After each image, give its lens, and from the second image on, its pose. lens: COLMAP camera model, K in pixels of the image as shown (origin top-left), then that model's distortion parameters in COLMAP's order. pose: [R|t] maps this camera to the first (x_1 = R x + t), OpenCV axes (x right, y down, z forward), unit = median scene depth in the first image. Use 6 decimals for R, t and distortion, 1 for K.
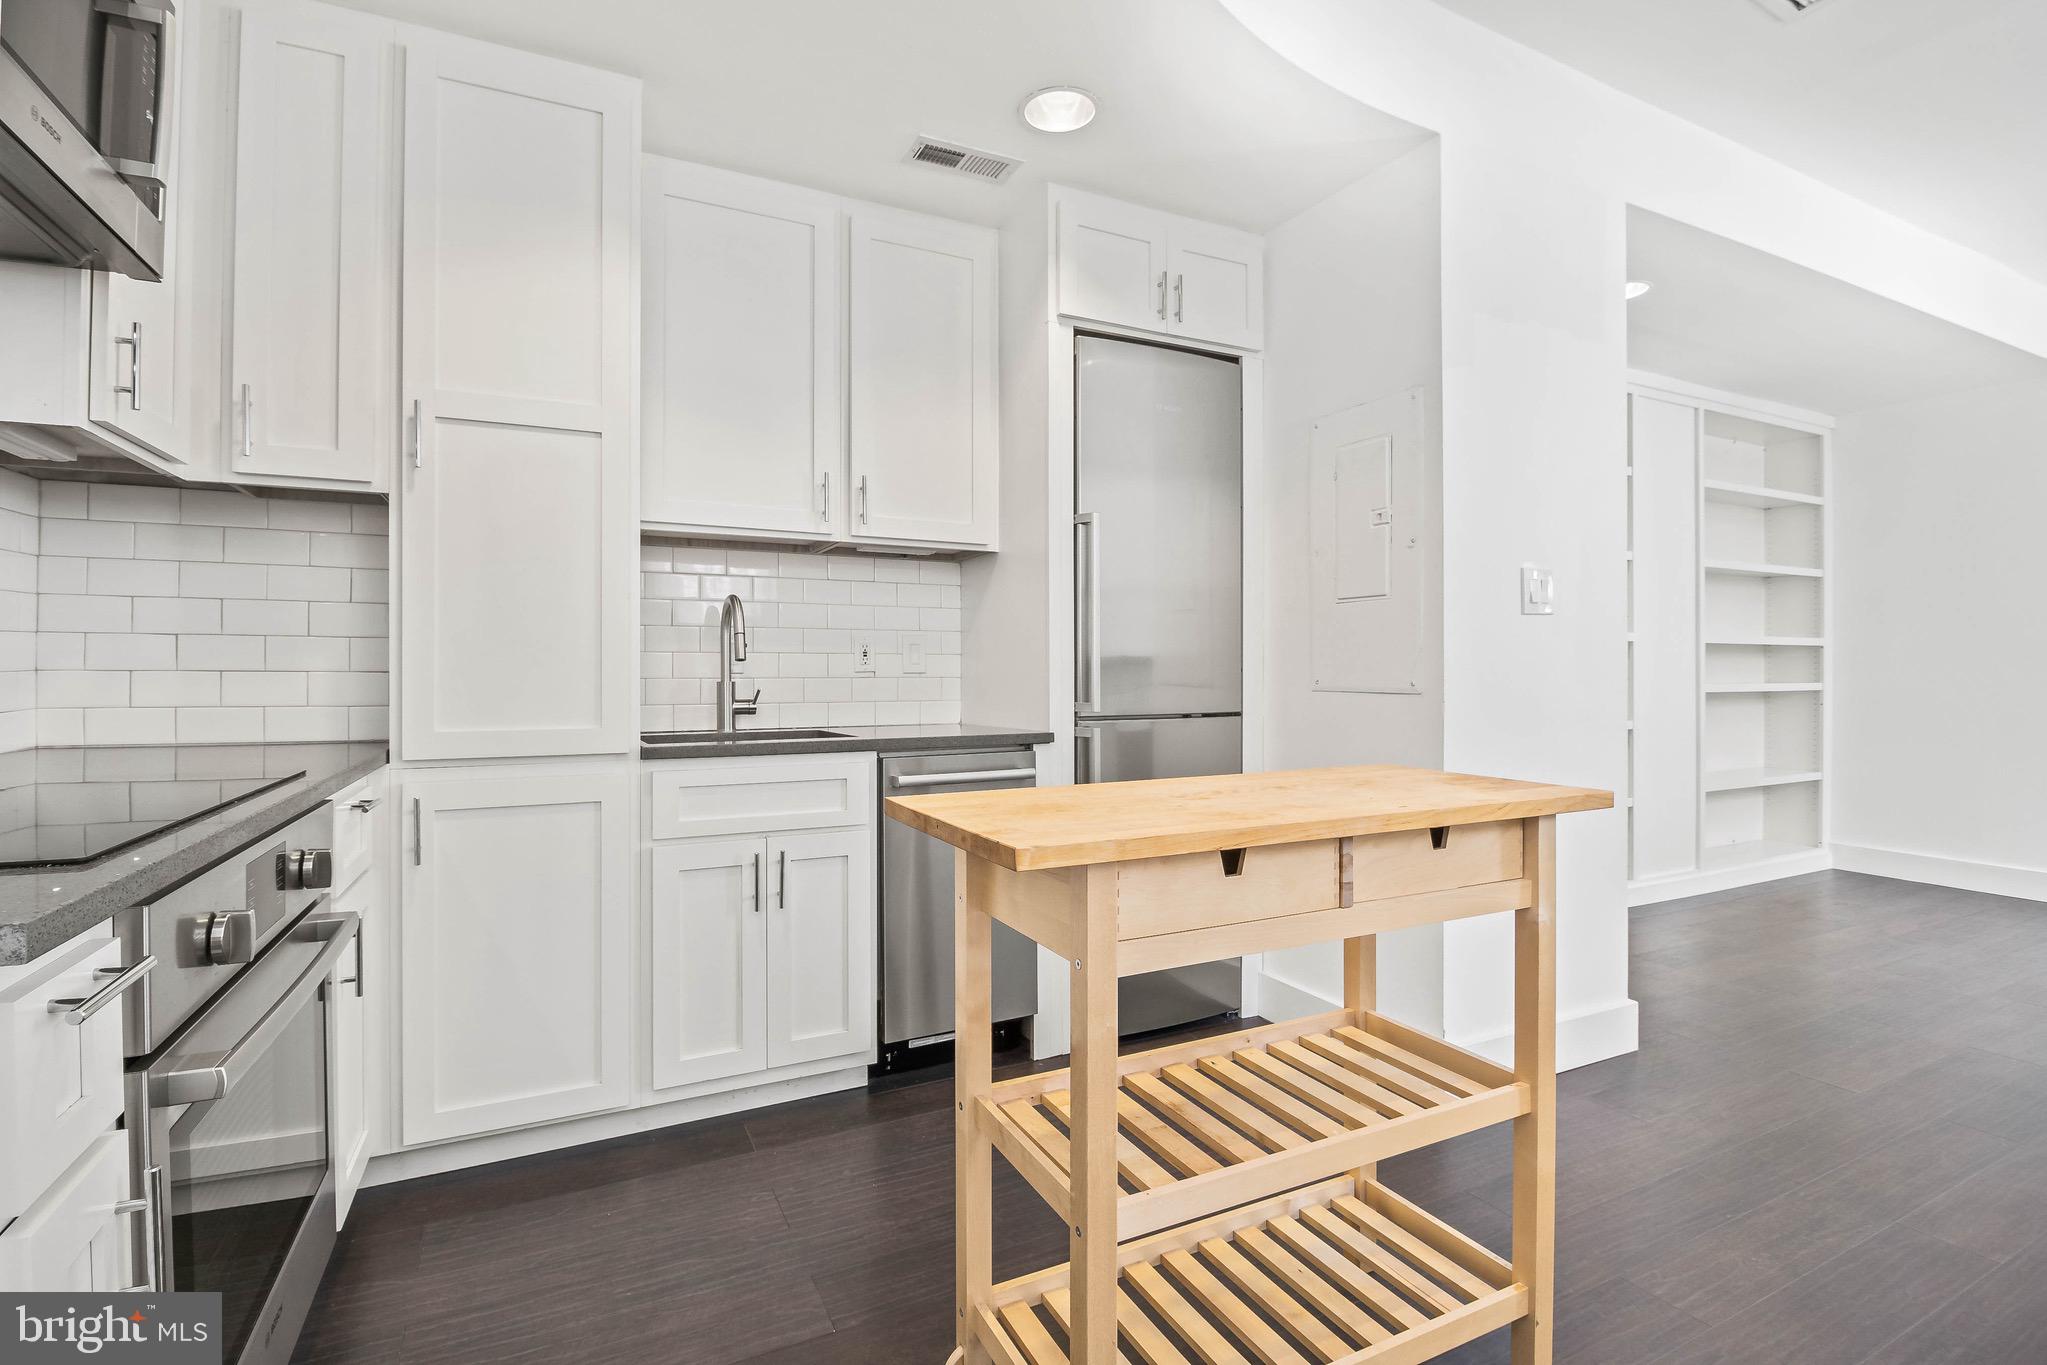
lens RADIAL K [[1071.8, 0, 1235.9], [0, 1071.8, 692.1], [0, 0, 1]] dist [-0.000273, 0.000287]
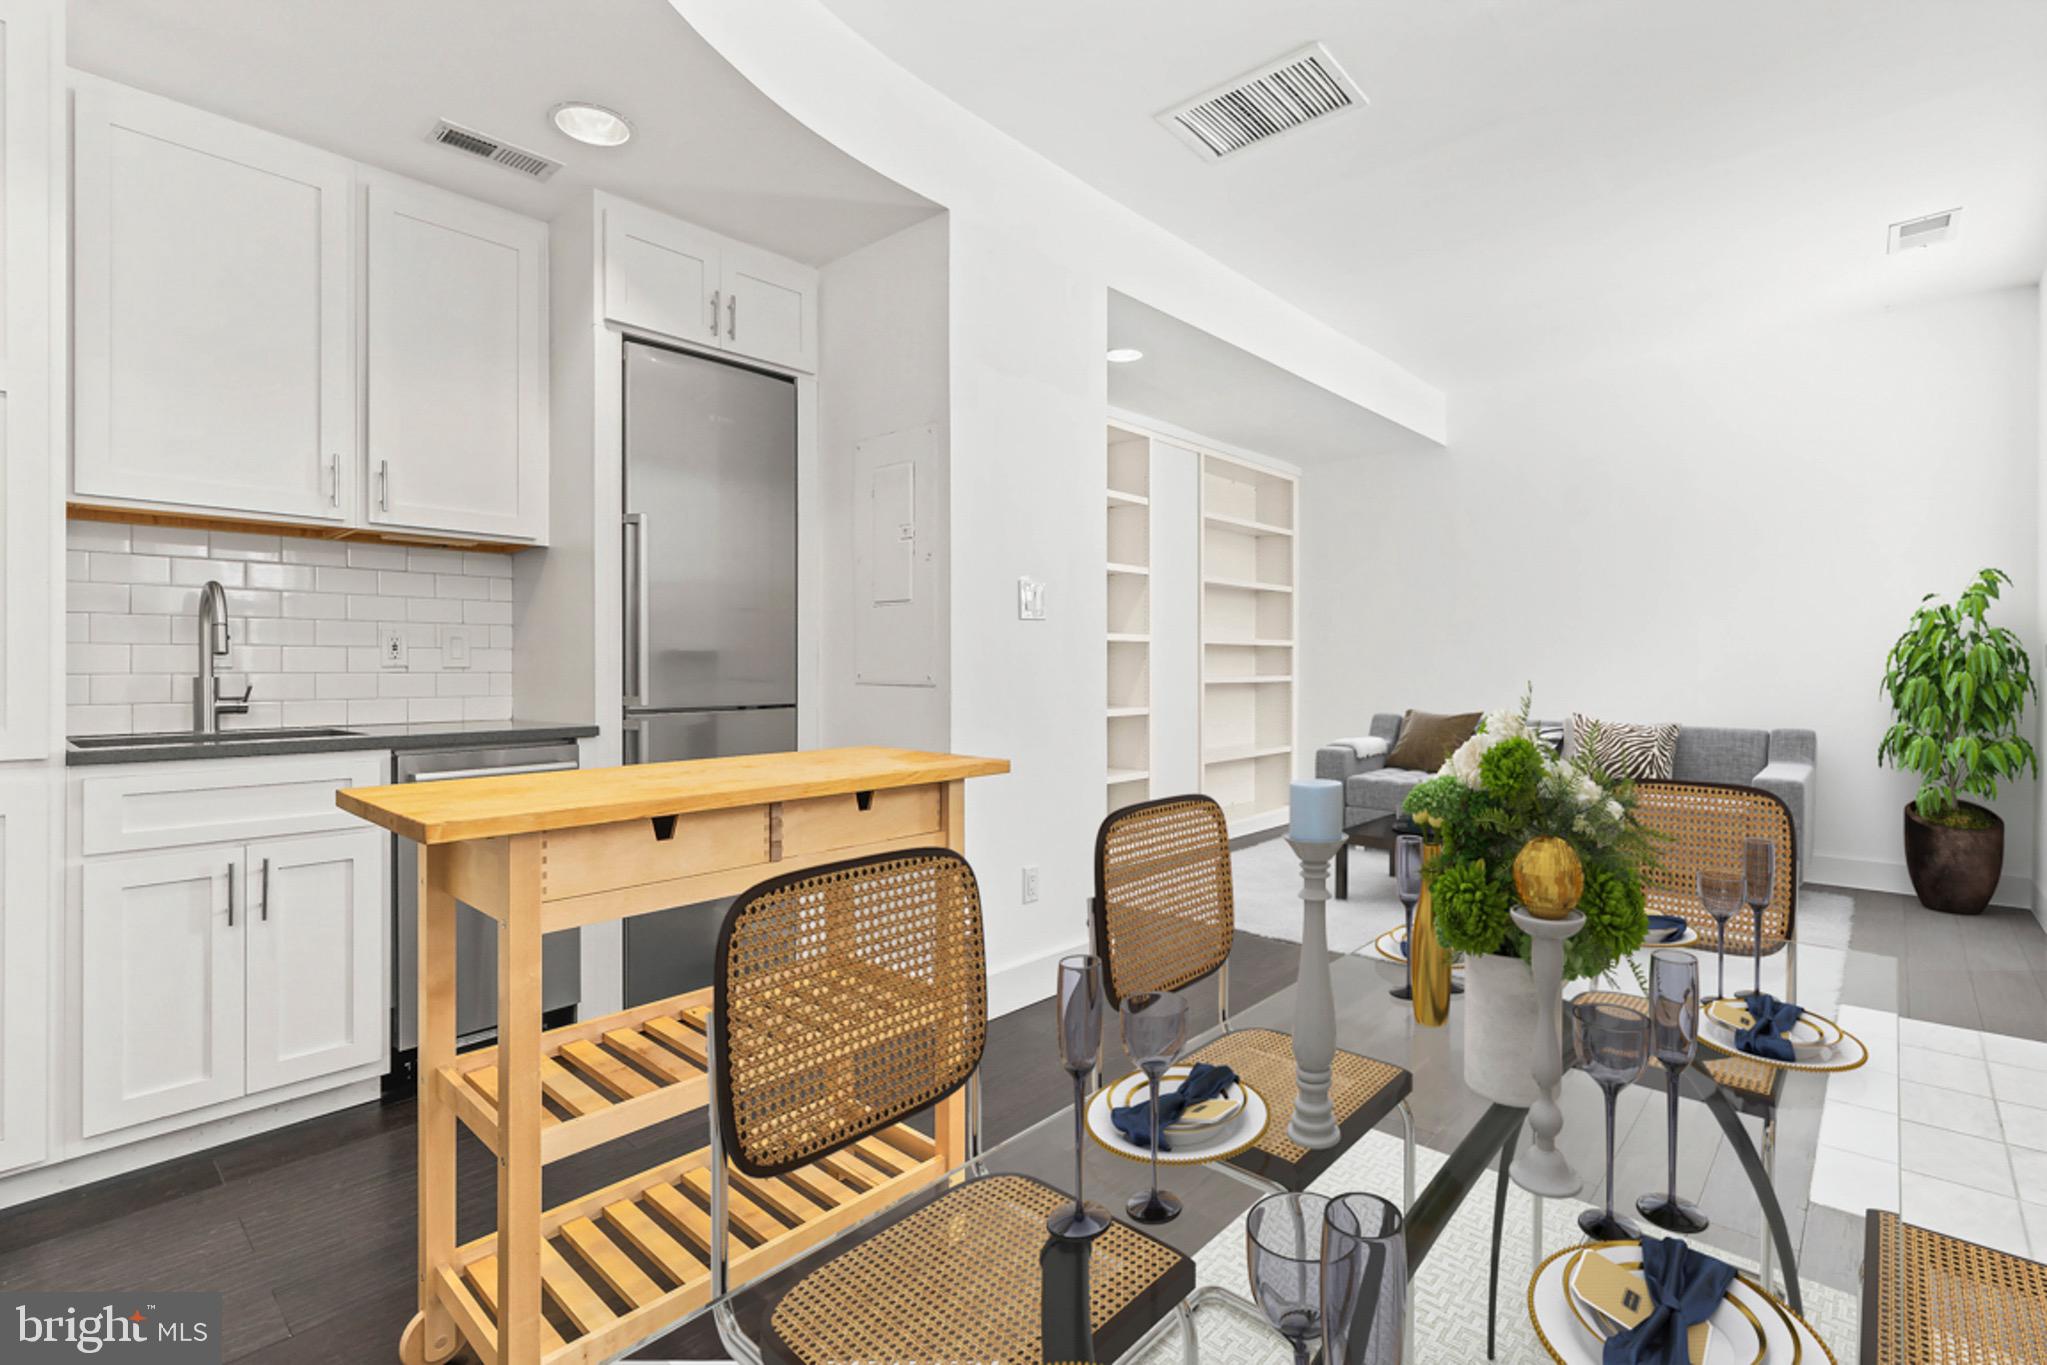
lens RADIAL K [[1007.2, 0, 1249.5], [0, 1007.2, 680.1], [0, 0, 1]] dist [0.002233, 0.001959]
pose [[0.947642, -0.004003, 0.319311, 0.111227], [0.005742, 0.999973, -0.004506, 0.001731], [-0.319284, 0.006103, 0.947639, -0.112821]]
